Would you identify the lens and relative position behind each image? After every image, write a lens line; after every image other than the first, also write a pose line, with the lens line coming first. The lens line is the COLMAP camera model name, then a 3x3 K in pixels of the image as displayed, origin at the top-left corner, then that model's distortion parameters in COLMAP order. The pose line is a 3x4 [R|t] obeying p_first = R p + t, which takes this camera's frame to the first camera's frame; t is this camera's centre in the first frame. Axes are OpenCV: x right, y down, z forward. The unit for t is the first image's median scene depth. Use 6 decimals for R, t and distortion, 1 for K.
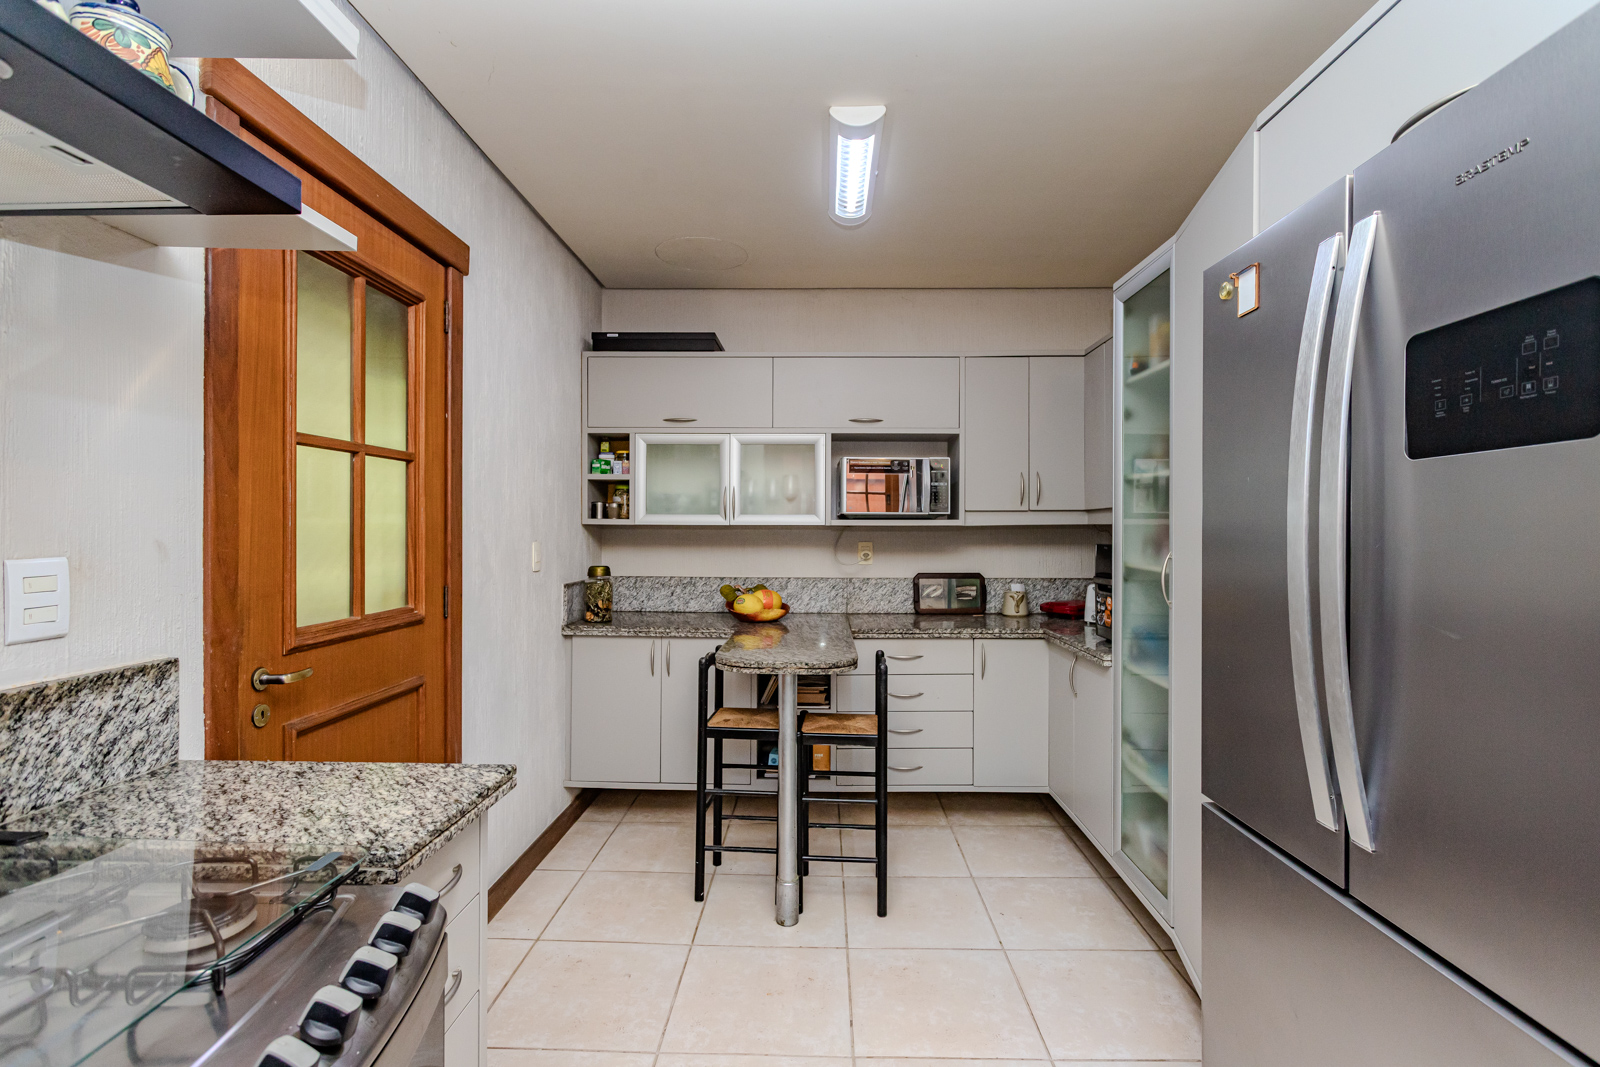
lens RADIAL K [[757.2, 0, 800.0], [0, 757.2, 533.5], [0, 0, 1]] dist [-0.000294, 0.001310]
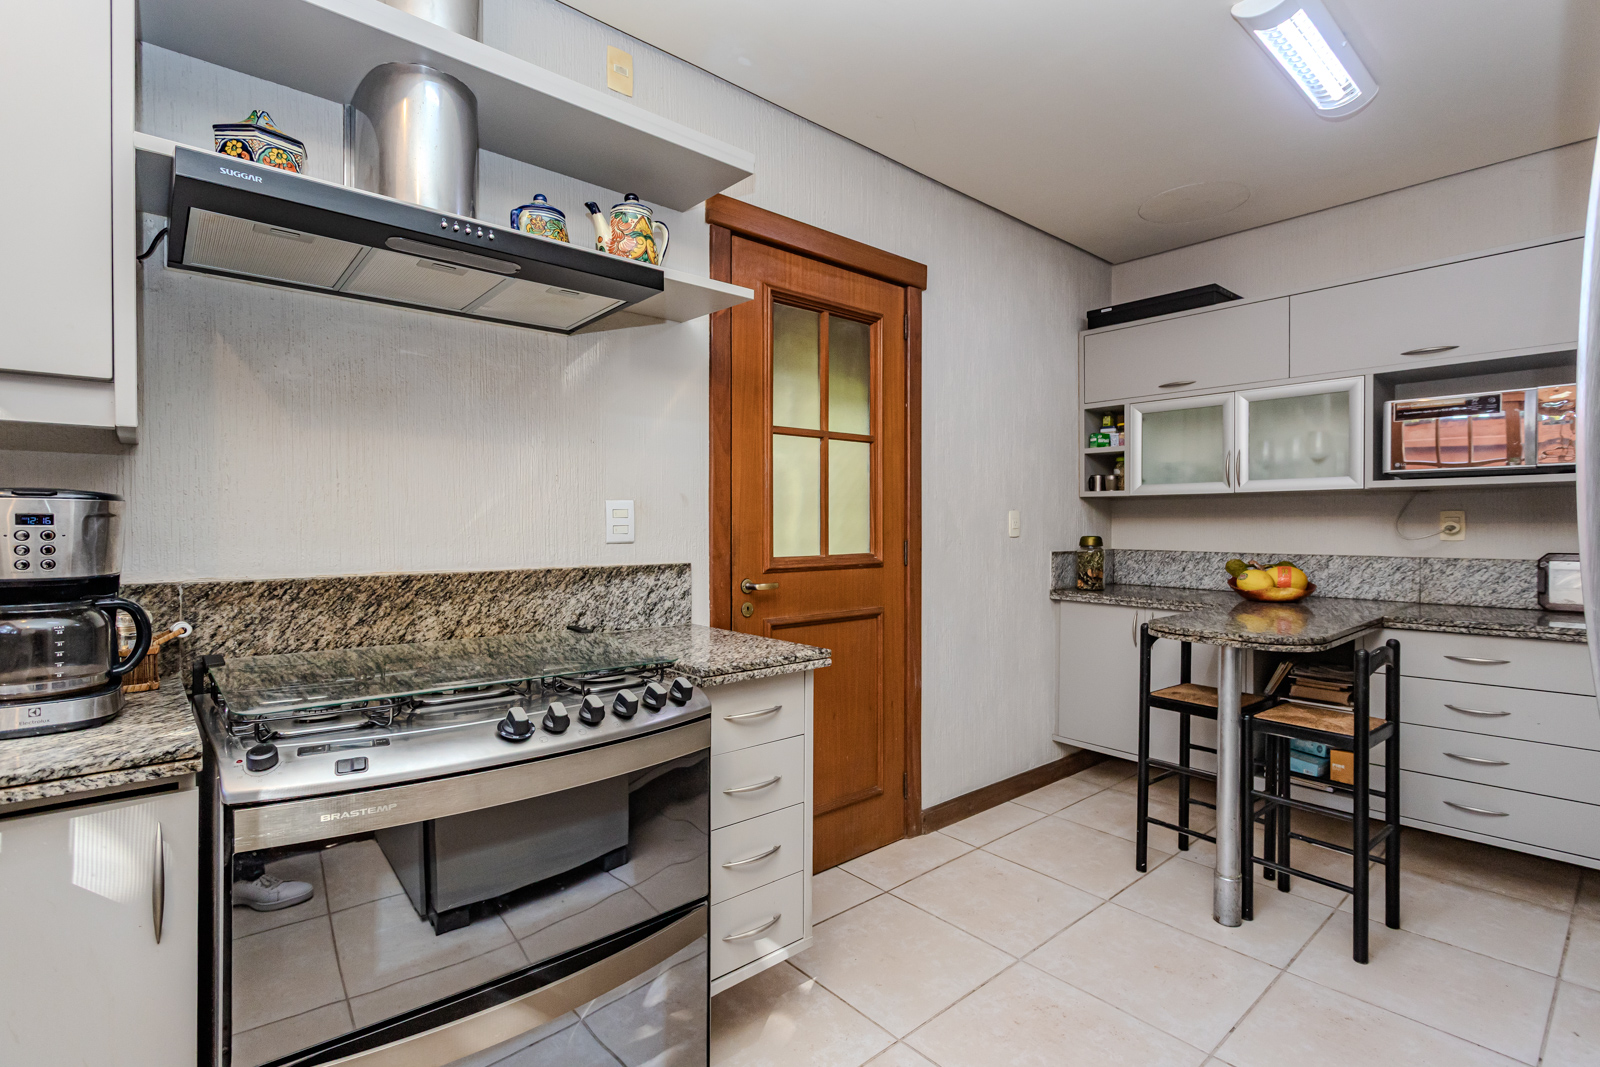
lens RADIAL K [[746.8, 0, 805.8], [0, 746.8, 531.3], [0, 0, 1]] dist [-0.000165, 0.000643]
pose [[0.681353, 0.002557, -0.731951, 0.223937], [-0.000264, 0.999995, 0.003248, 0.034051], [0.731955, -0.002020, 0.681350, 0.019490]]
